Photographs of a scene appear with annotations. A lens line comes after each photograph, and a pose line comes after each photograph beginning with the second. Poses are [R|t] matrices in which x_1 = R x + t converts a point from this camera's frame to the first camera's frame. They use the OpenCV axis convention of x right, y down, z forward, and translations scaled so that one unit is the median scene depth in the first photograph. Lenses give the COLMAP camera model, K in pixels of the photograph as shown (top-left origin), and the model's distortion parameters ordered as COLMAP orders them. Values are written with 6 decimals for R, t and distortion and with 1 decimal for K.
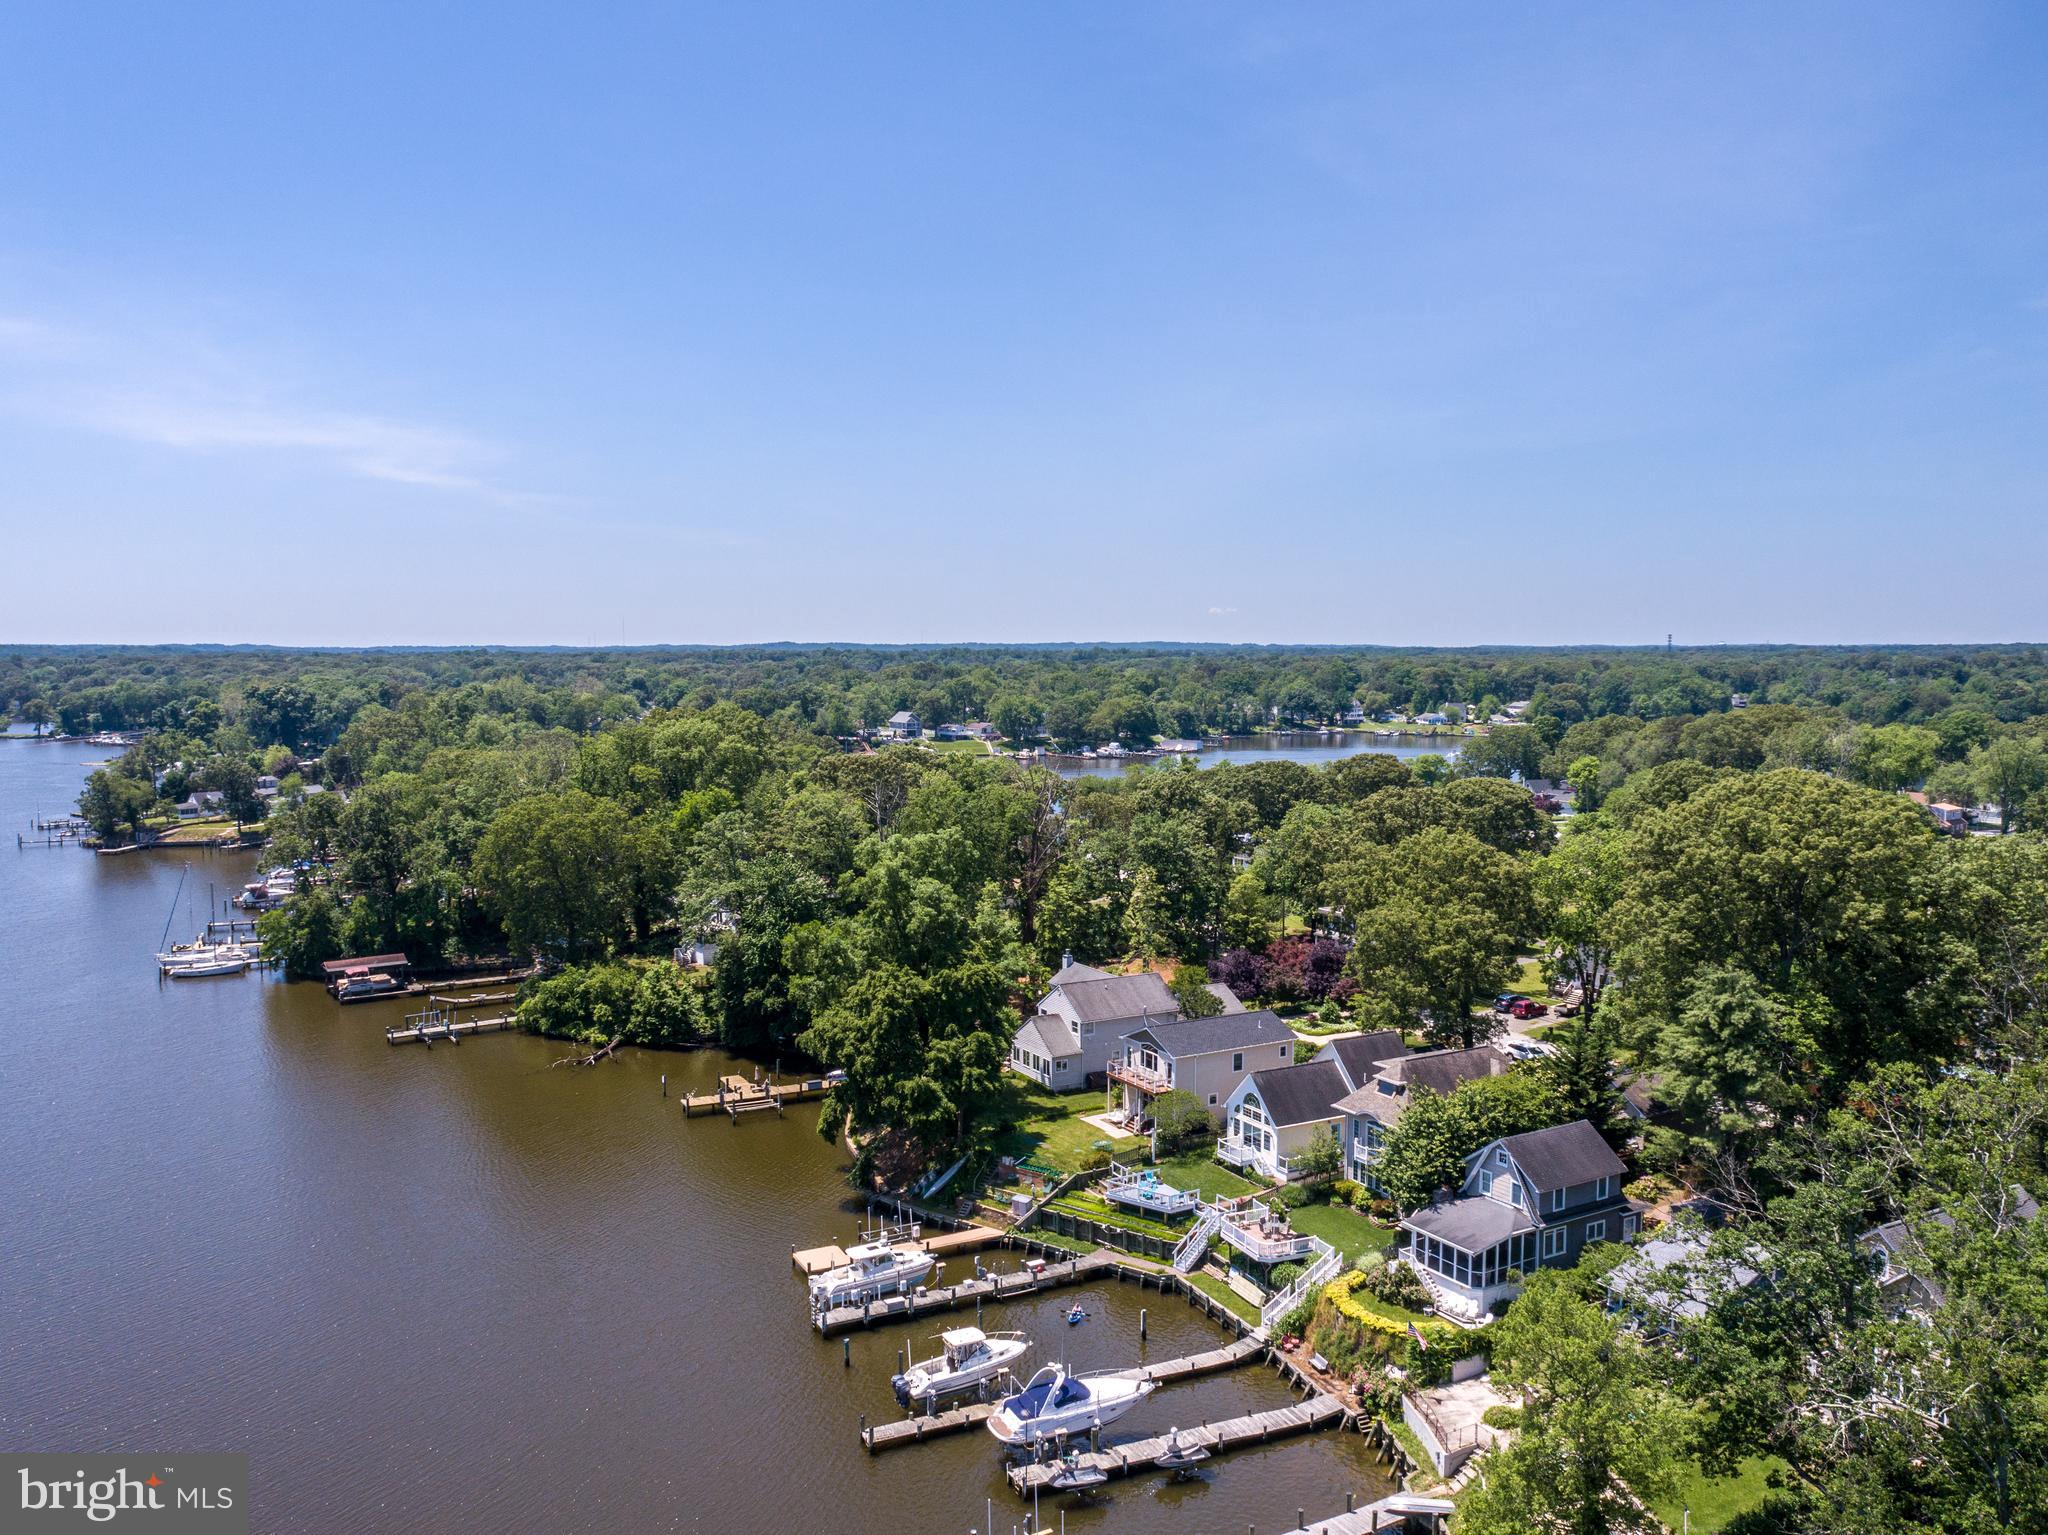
lens RADIAL K [[1558.6, 0, 1018.5], [0, 1558.6, 771.4], [0, 0, 1]] dist [-0.008591, 0.002906]
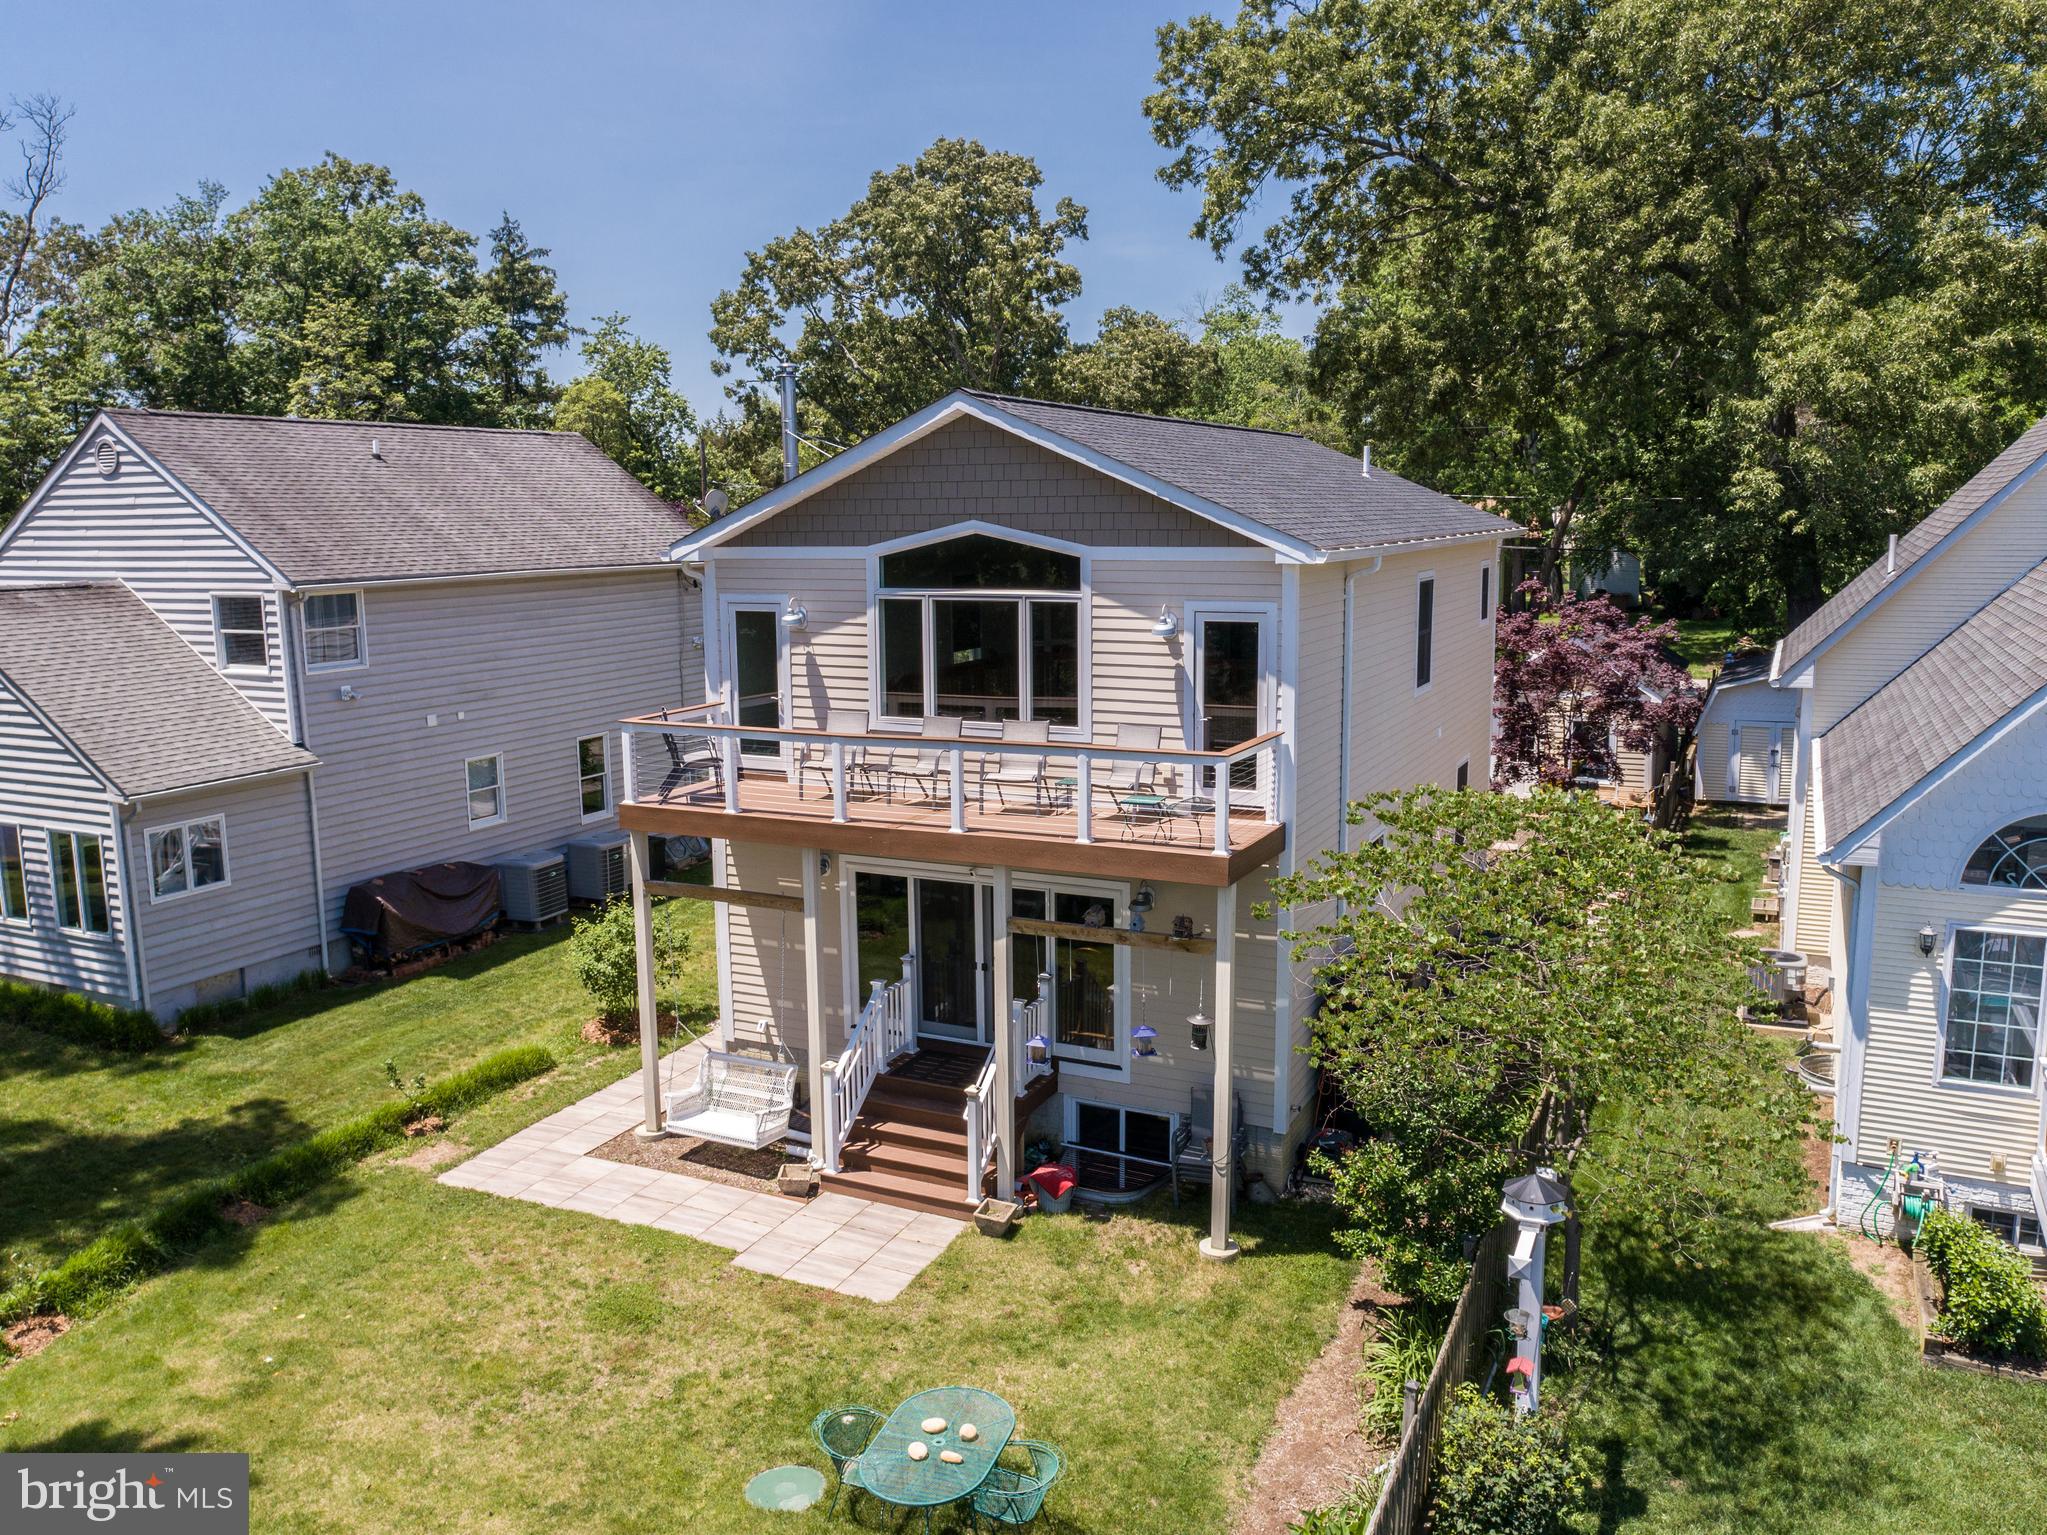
lens RADIAL K [[1557.8, 0, 1018.0], [0, 1557.8, 771.4], [0, 0, 1]] dist [-0.008591, 0.002906]
pose [[0.820925, -0.102865, 0.561695, 0.009628], [0.052733, 0.993094, 0.104799, 0.184517], [-0.568596, -0.056412, 0.820680, 0.901623]]
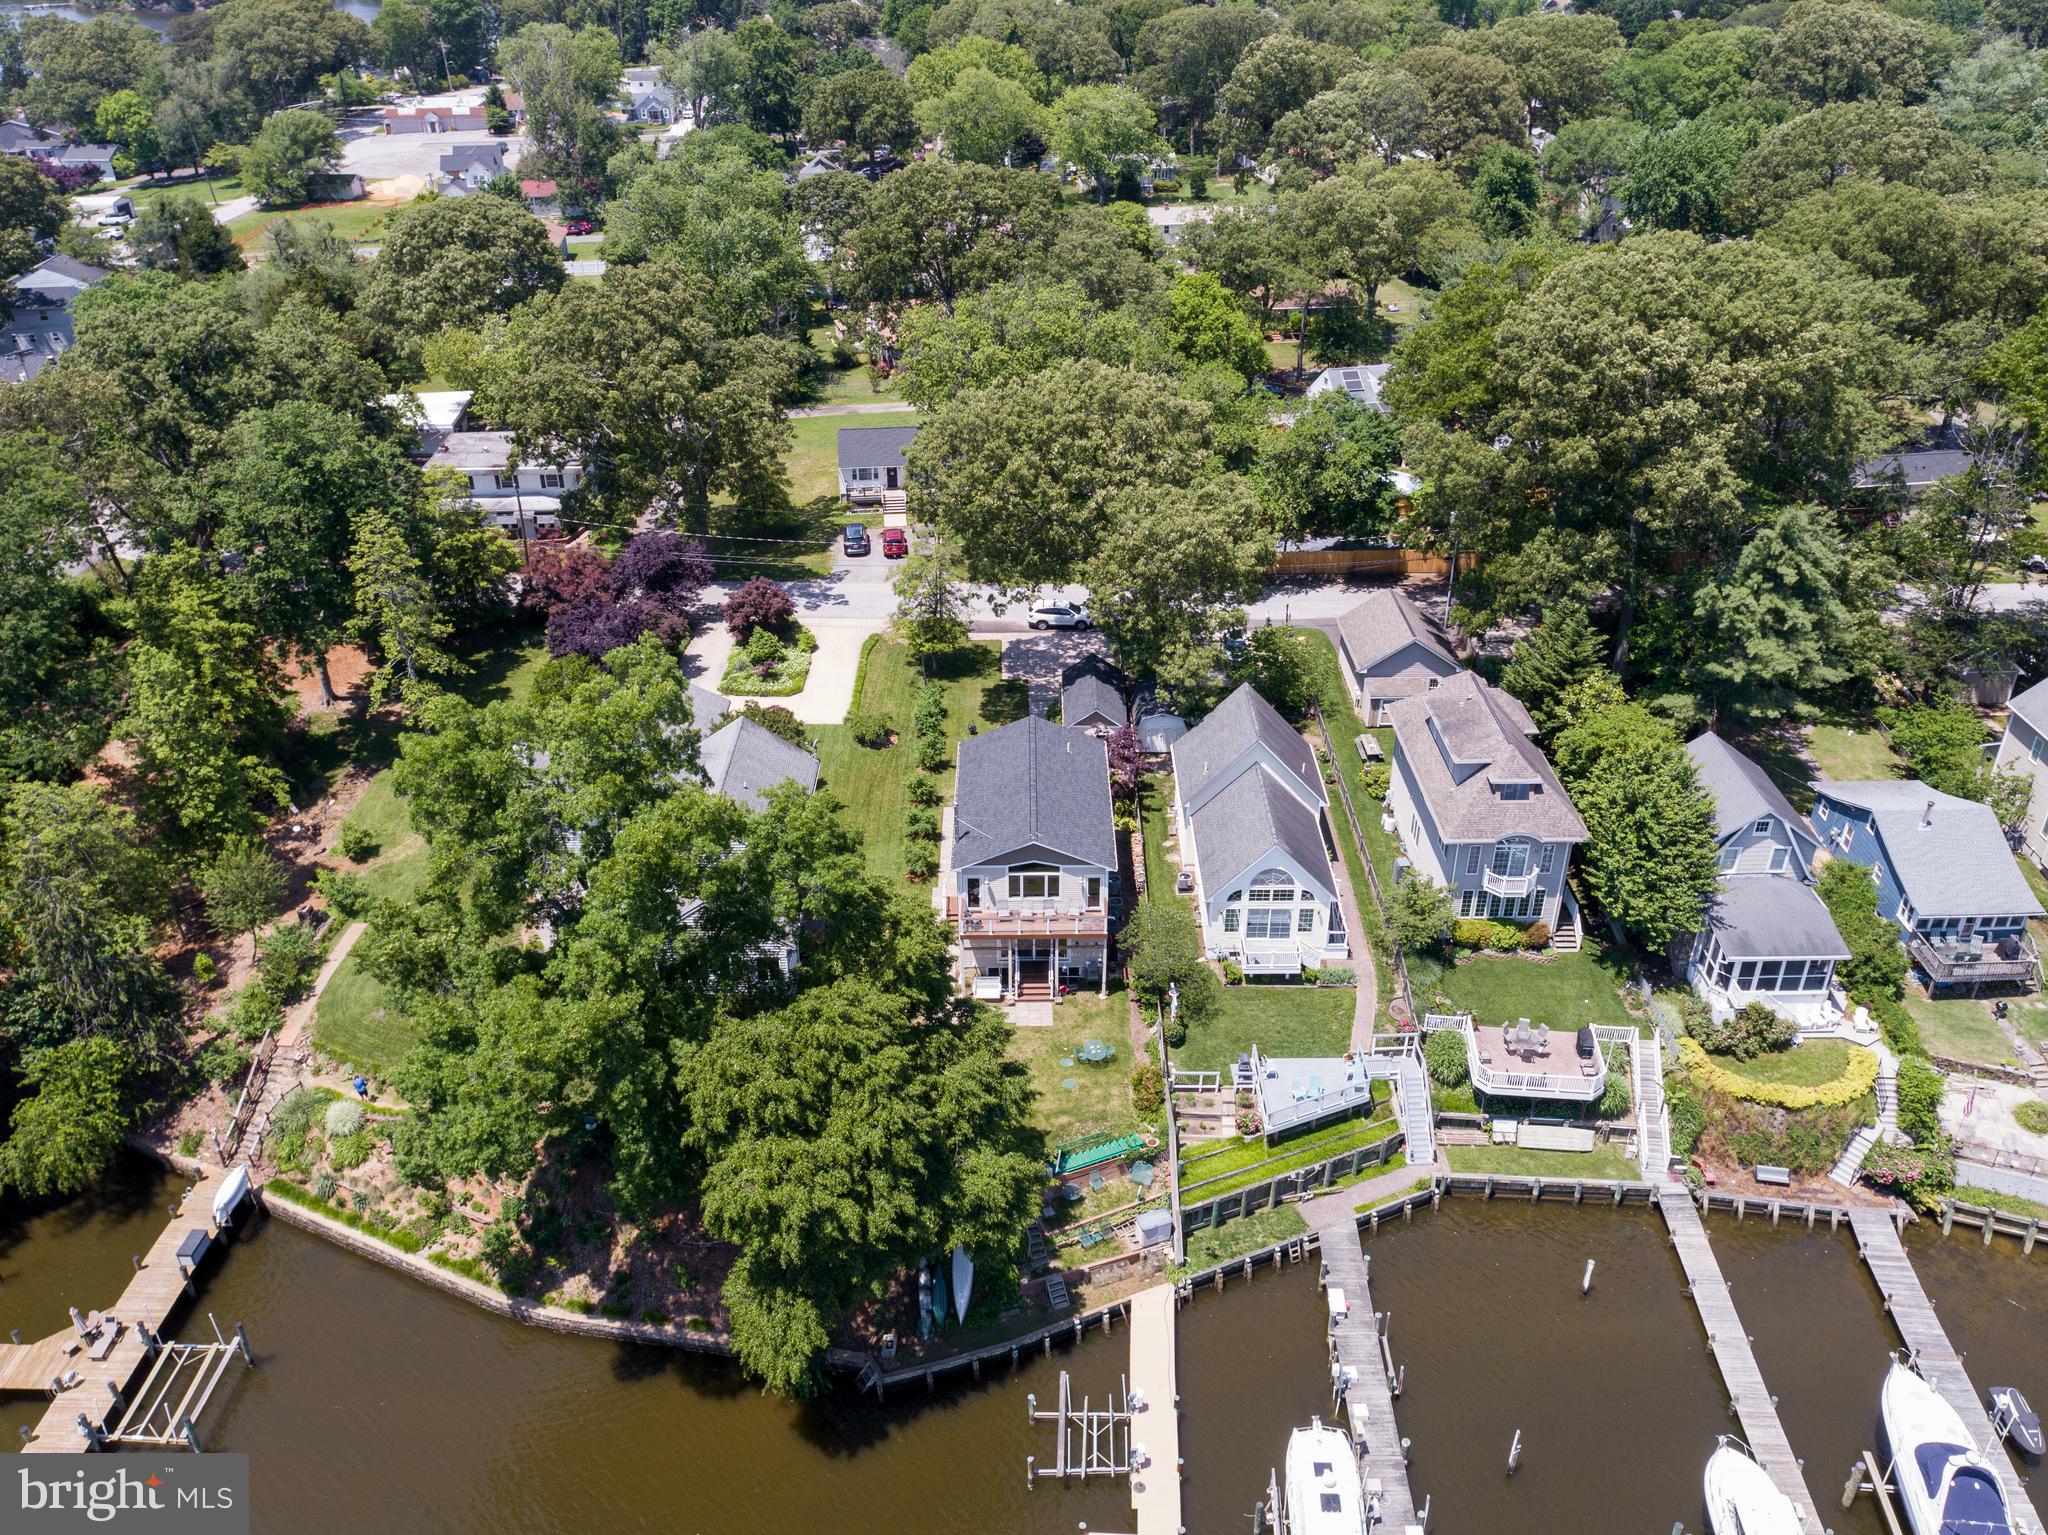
lens RADIAL K [[1599.3, 0, 1024.2], [0, 1599.3, 766.1], [0, 0, 1]] dist [-0.029685, 0.037559]
pose [[0.486282, -0.439021, 0.755507, -0.369051], [0.071687, 0.881750, 0.466239, -0.144795], [-0.870857, -0.172563, 0.460251, 0.740953]]
